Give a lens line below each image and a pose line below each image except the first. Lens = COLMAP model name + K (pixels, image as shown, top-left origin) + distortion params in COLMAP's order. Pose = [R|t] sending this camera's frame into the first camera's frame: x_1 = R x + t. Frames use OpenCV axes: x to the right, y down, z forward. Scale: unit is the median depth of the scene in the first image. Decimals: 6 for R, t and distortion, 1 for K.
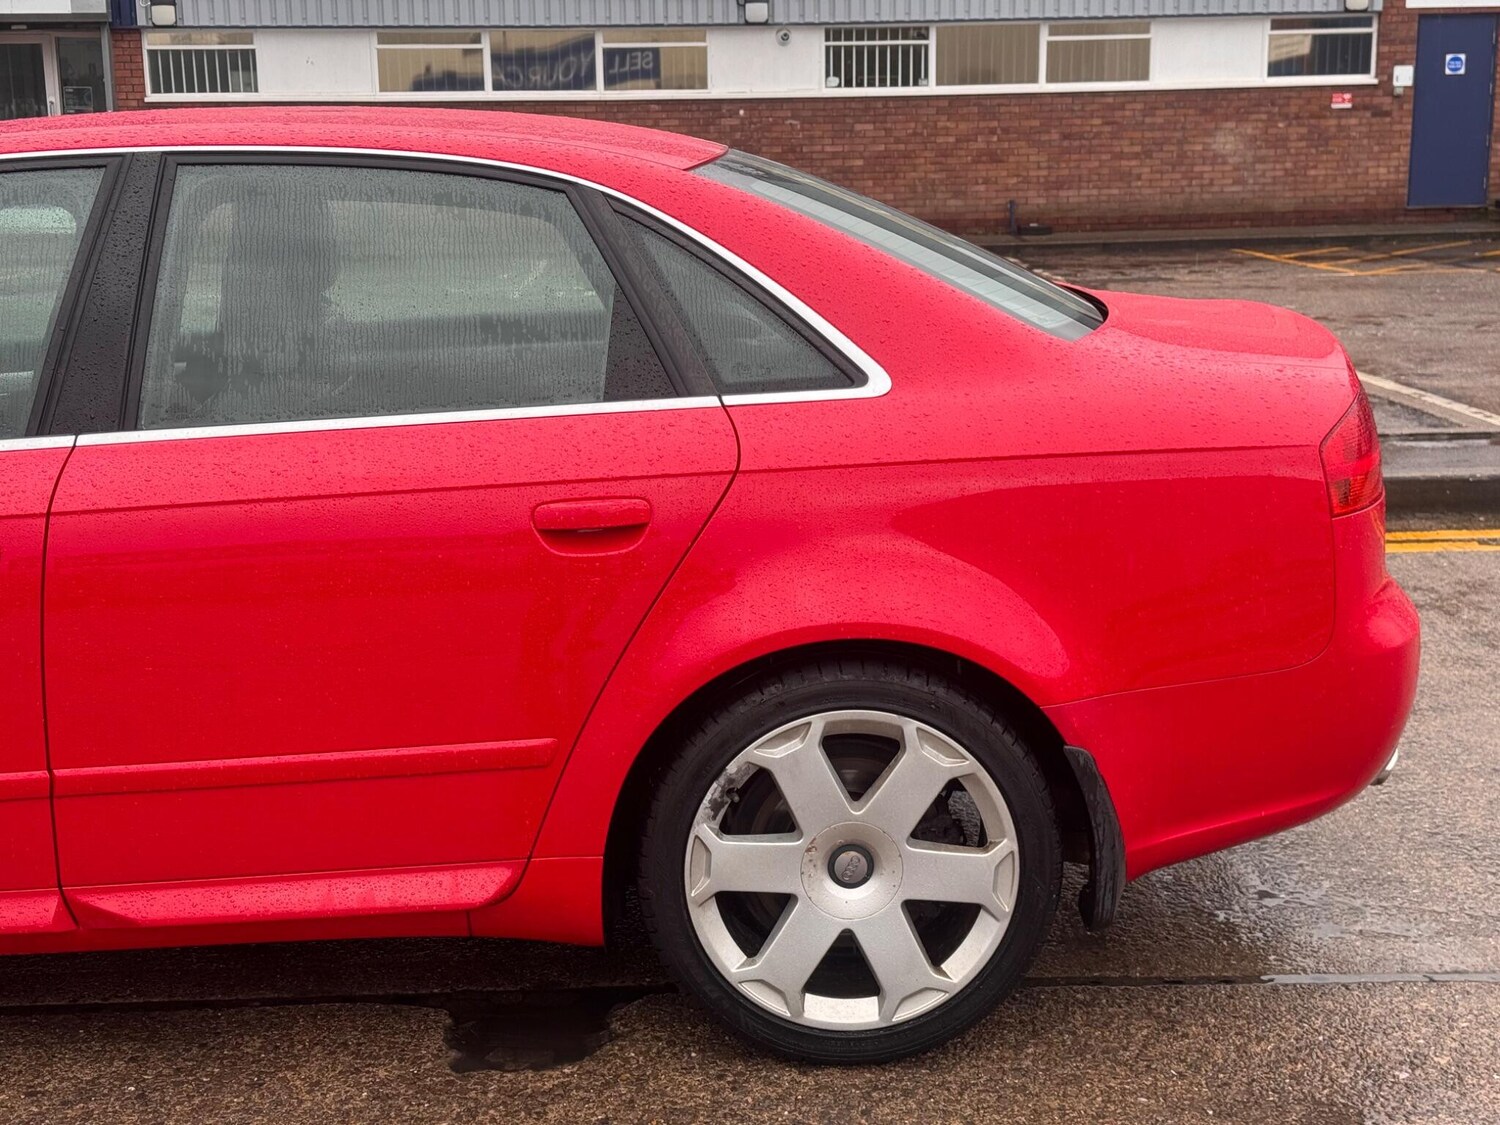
lens RADIAL K [[2076.0, 0, 752.1], [0, 2076.0, 561.8], [0, 0, 1]] dist [0.110895, 0.000000]
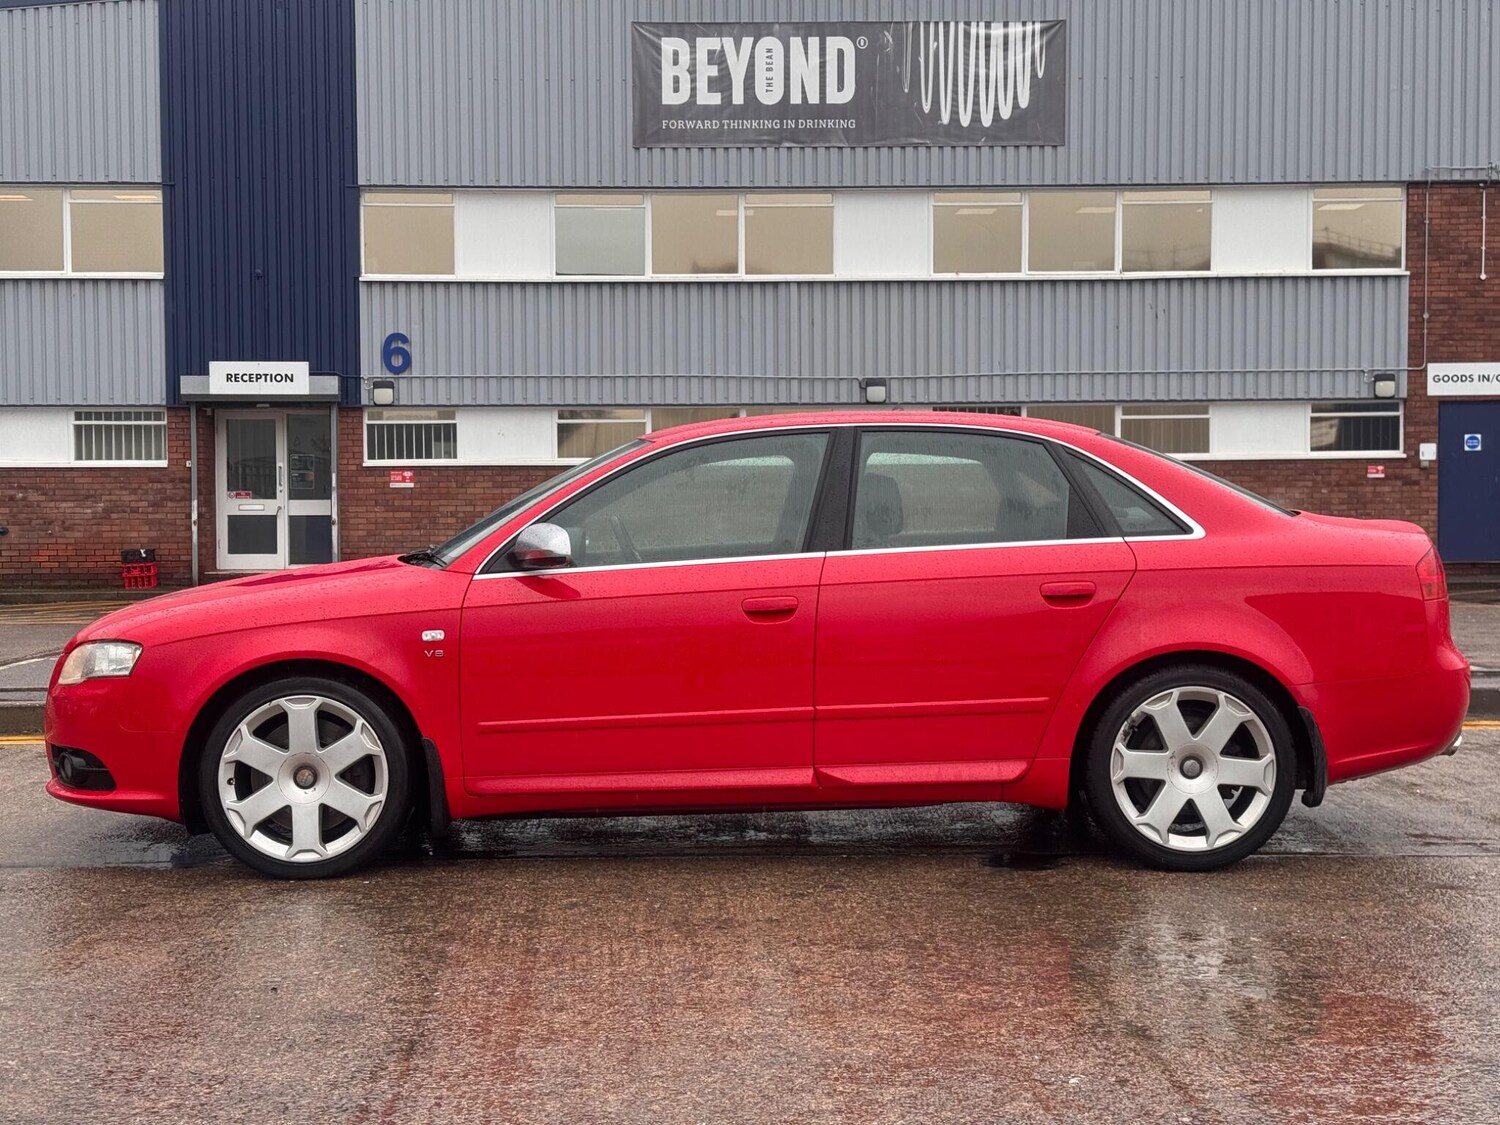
lens RADIAL K [[2076.0, 0, 747.1], [0, 2076.0, 571.1], [0, 0, 1]] dist [0.110895, 0.000000]
pose [[0.999814, 0.007407, -0.017821, -0.340301], [-0.010425, 0.984382, -0.175738, 0.310854], [0.016241, 0.175891, 0.984276, -1.012872]]
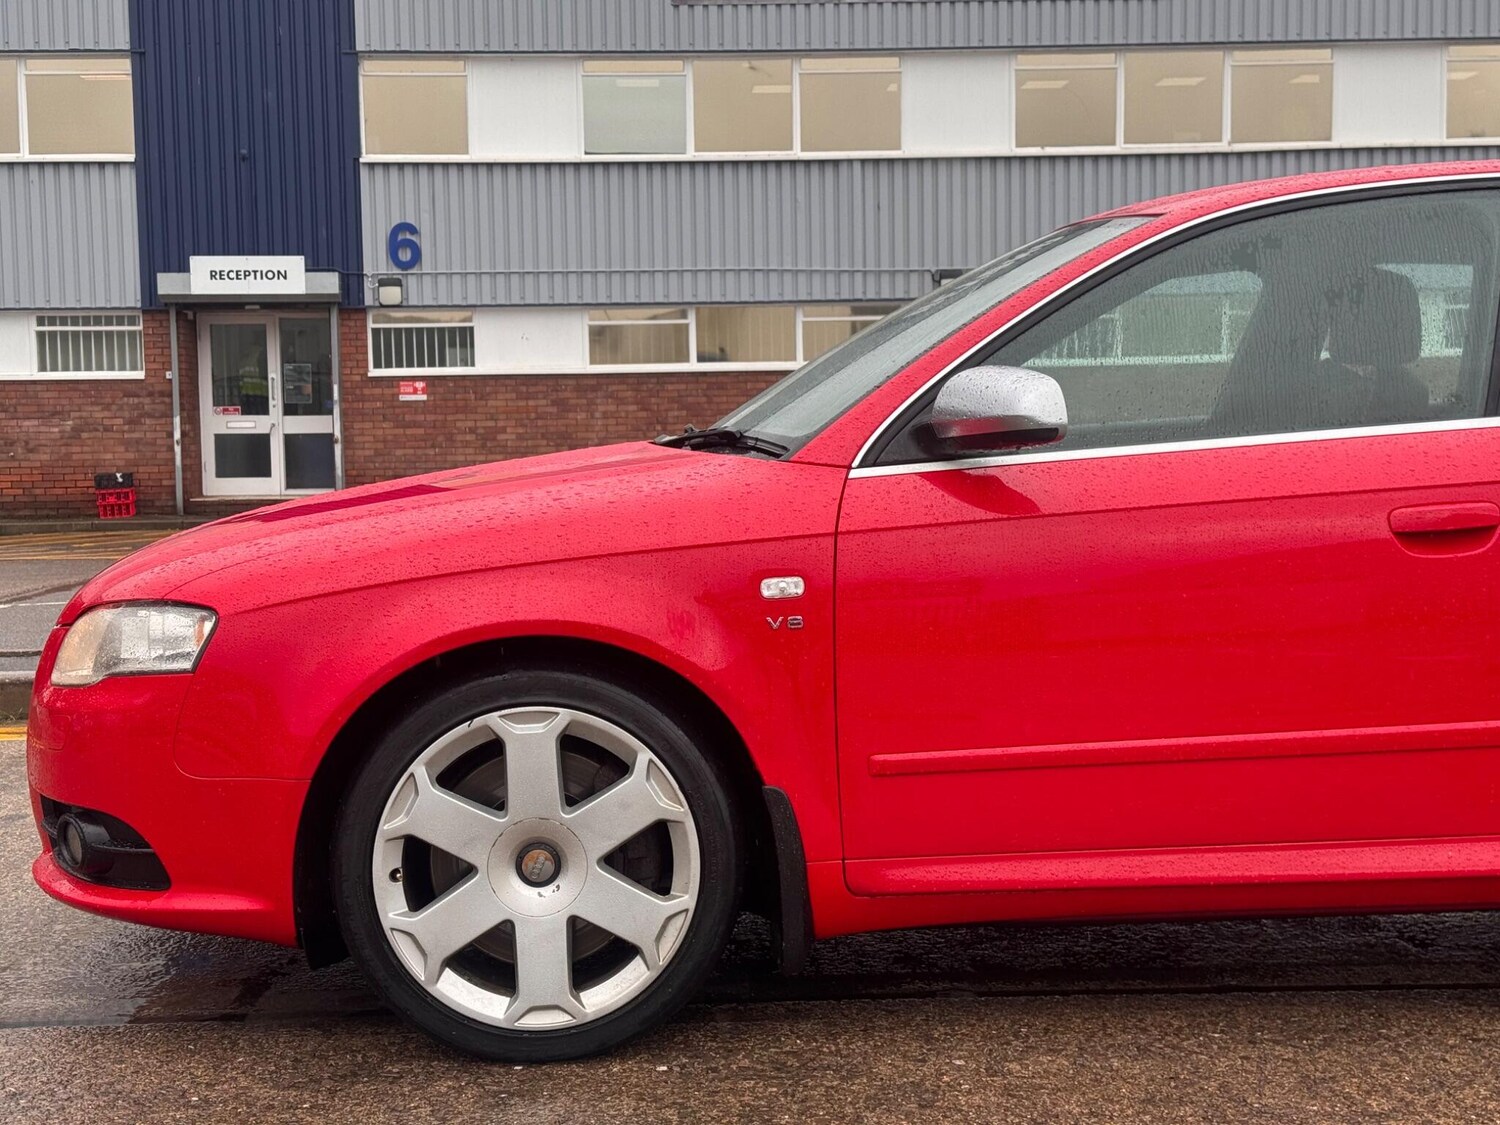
lens RADIAL K [[2076.0, 0, 740.3], [0, 2076.0, 578.1], [0, 0, 1]] dist [0.110895, 0.000000]
pose [[0.999985, -0.003238, -0.004304, -0.684724], [0.002616, 0.990522, -0.137326, 0.163127], [0.004708, 0.137313, 0.990516, -0.075963]]
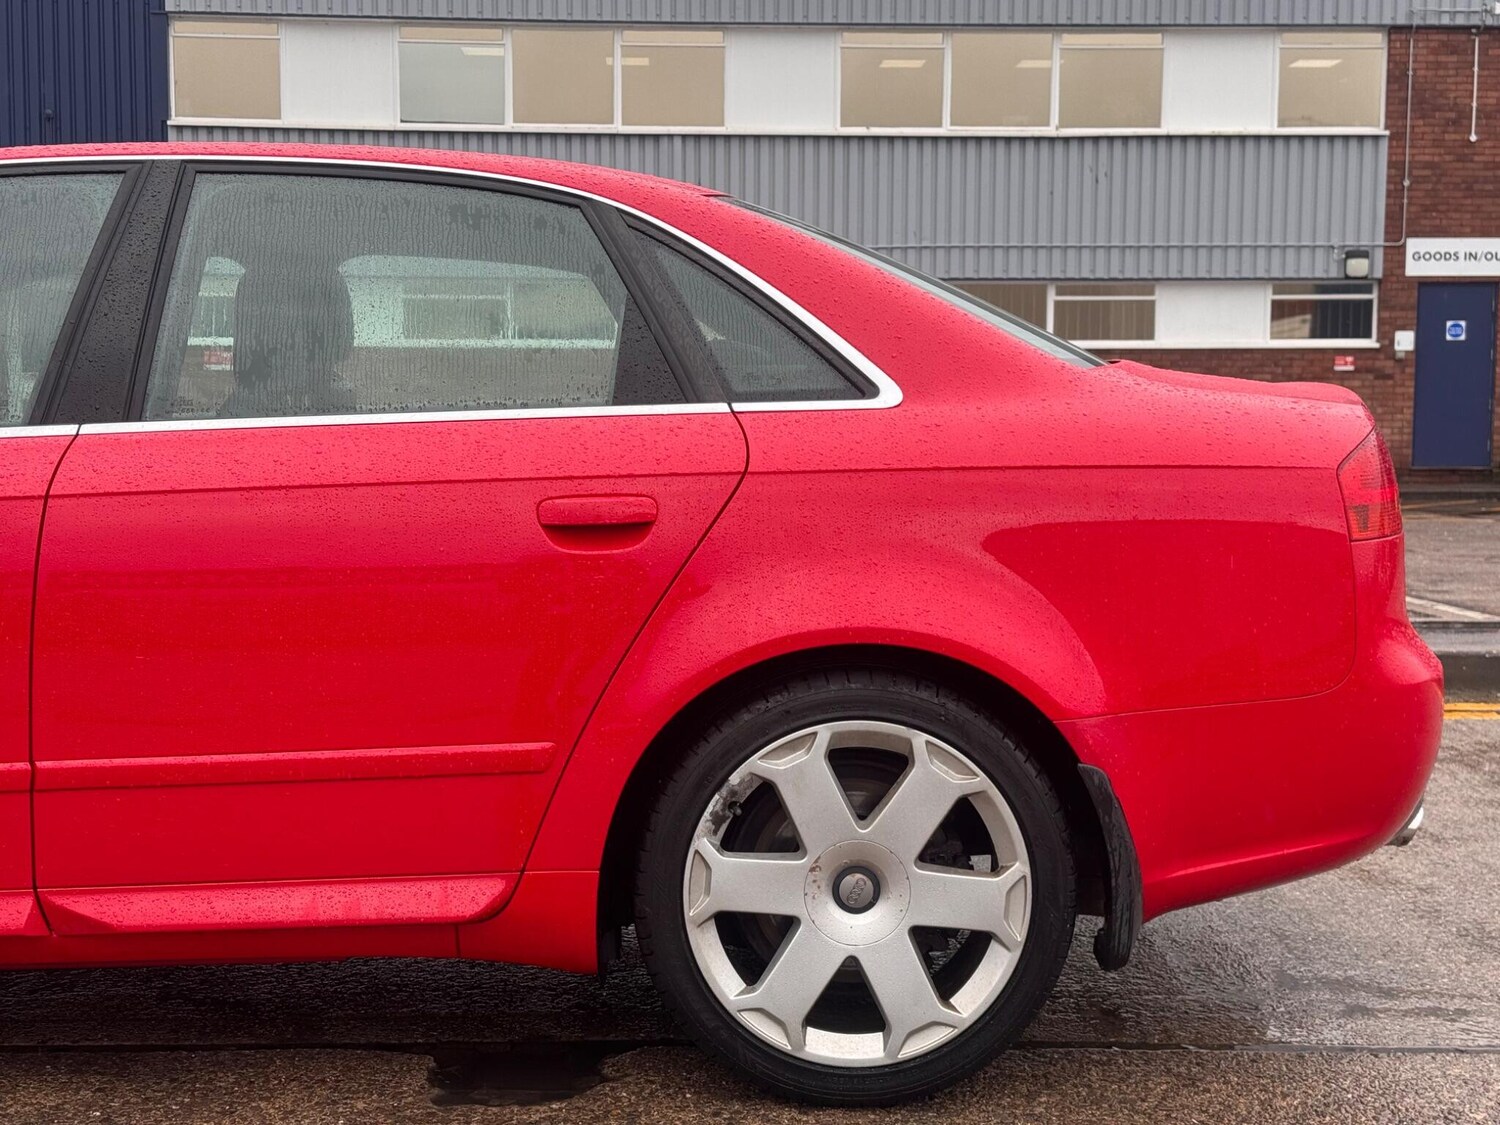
lens RADIAL K [[2076.0, 0, 746.3], [0, 2076.0, 572.3], [0, 0, 1]] dist [0.110895, 0.000000]
pose [[0.999814, 0.017628, -0.007869, 0.001606], [-0.018493, 0.991563, -0.128298, 0.121804], [0.005541, 0.128420, 0.991704, 0.026003]]
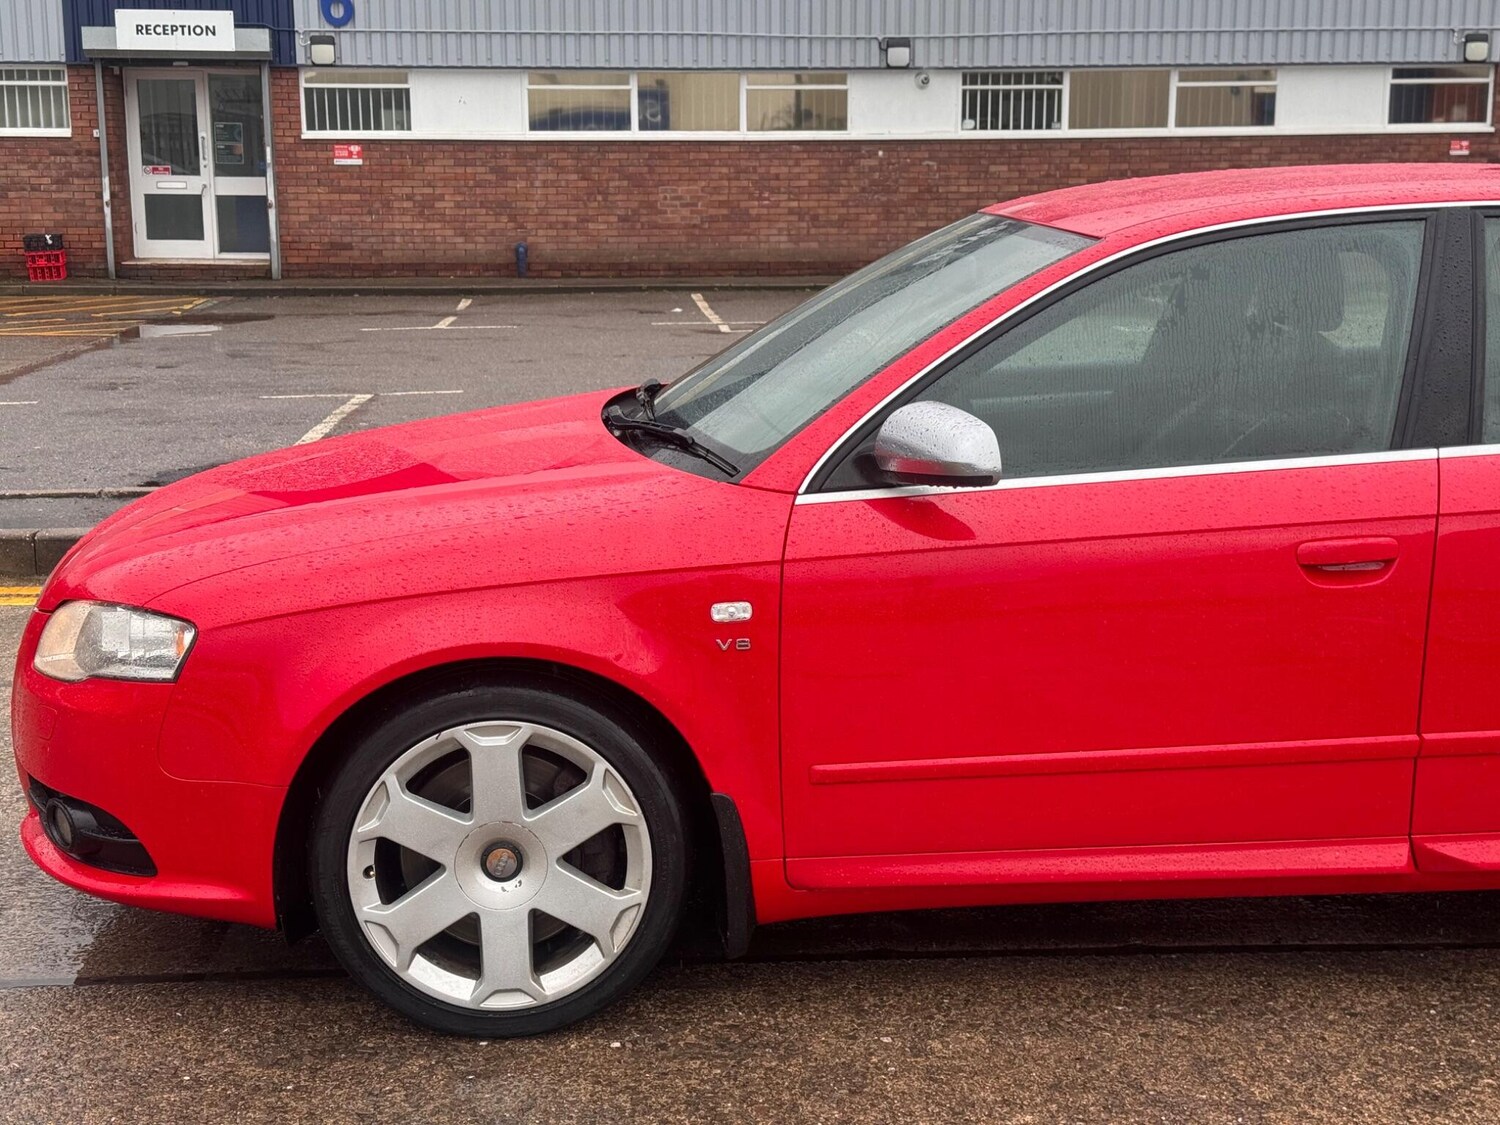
lens RADIAL K [[2076.0, 0, 738.6], [0, 2076.0, 573.8], [0, 0, 1]] dist [0.110895, 0.000000]
pose [[0.999657, 0.006590, 0.025359, -0.692191], [-0.006306, 0.999917, -0.011268, 0.023469], [-0.025431, 0.011105, 0.999615, -0.150452]]
